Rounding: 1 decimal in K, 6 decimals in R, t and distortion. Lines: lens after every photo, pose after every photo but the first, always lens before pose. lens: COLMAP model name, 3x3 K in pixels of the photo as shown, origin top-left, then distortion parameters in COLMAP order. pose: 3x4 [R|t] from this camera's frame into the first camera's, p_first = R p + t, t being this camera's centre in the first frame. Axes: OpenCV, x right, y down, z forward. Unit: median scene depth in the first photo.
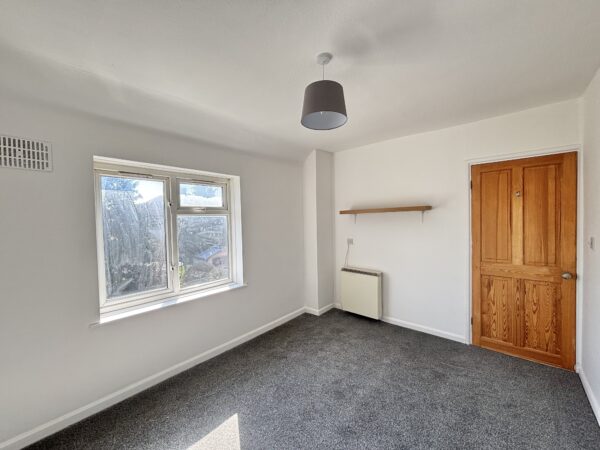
lens RADIAL K [[239.8, 0, 299.9], [0, 239.8, 224.9], [0, 0, 1]] dist [-0.002812, 0.000638]
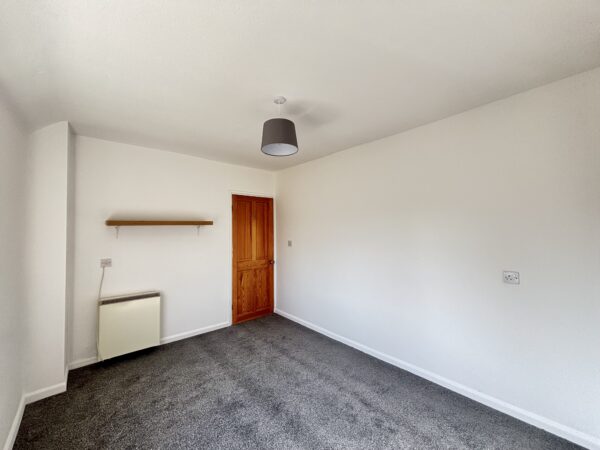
lens RADIAL K [[239.8, 0, 295.3], [0, 239.8, 224.7], [0, 0, 1]] dist [-0.002812, 0.000638]
pose [[0.152000, 0.038161, 0.987643, -0.648659], [0.029571, 0.998631, -0.043137, 0.001801], [-0.987938, 0.035762, 0.150664, 0.453819]]
